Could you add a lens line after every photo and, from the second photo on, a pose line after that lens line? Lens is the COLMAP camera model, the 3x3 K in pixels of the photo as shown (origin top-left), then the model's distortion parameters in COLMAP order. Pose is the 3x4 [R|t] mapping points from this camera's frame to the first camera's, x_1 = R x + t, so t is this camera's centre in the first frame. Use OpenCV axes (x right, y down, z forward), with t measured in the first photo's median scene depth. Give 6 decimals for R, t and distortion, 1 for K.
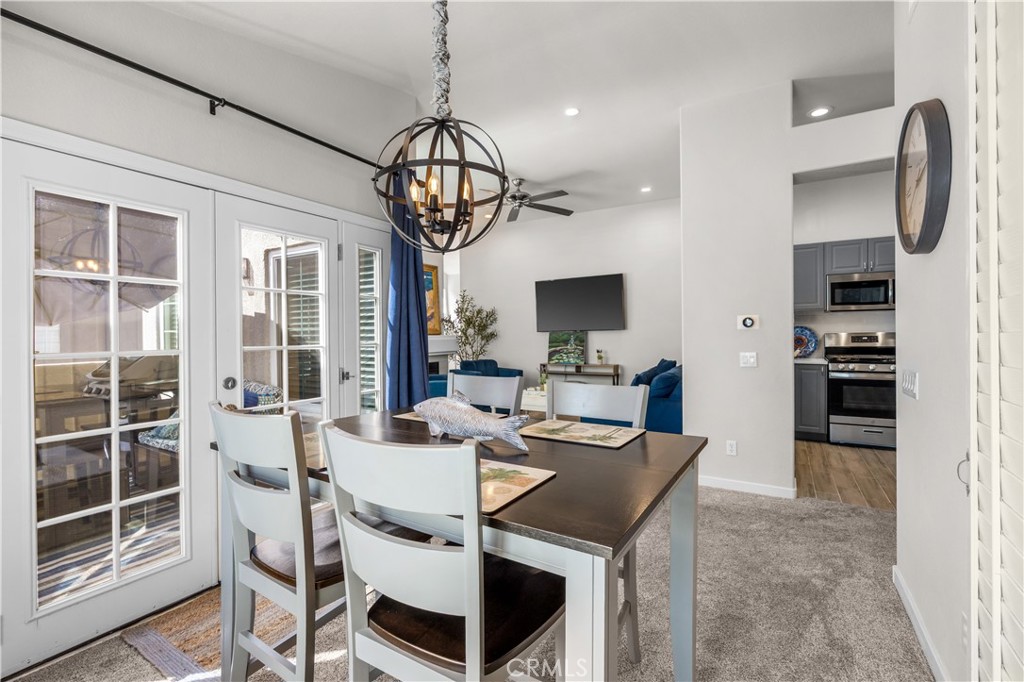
lens RADIAL K [[446.3, 0, 519.3], [0, 446.3, 330.7], [0, 0, 1]] dist [-0.000675, 0.000044]
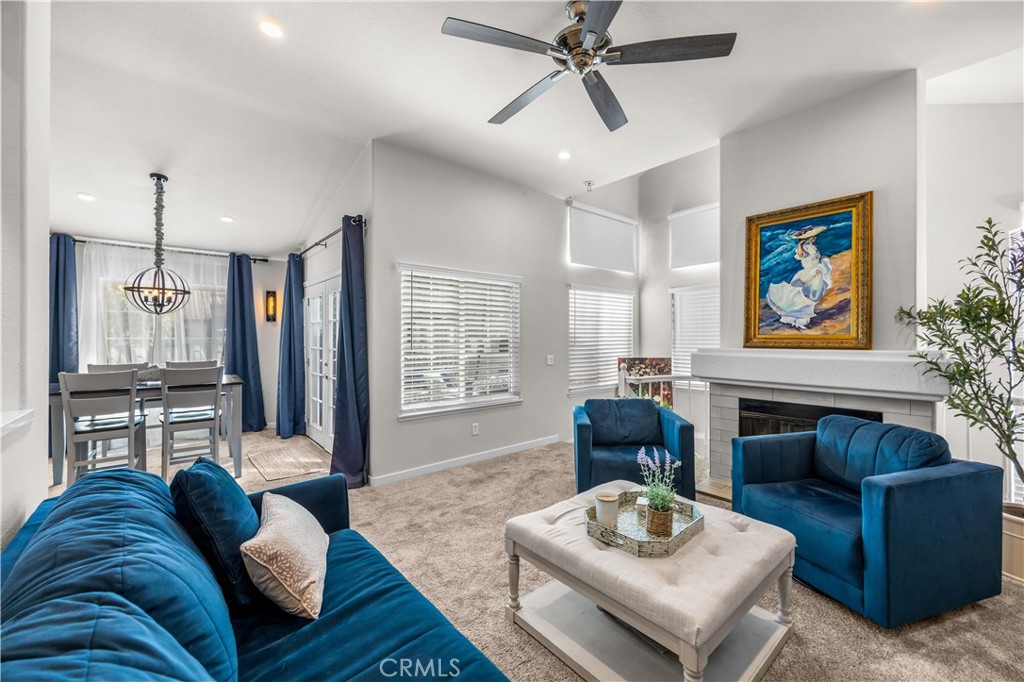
lens RADIAL K [[406.0, 0, 515.3], [0, 406.0, 338.2], [0, 0, 1]] dist [0.004000, -0.002459]
pose [[-0.332360, 0.012389, -0.943071, 0.327348], [0.006071, 0.999921, 0.010997, -0.008193], [0.943133, -0.002071, -0.332409, 0.859997]]
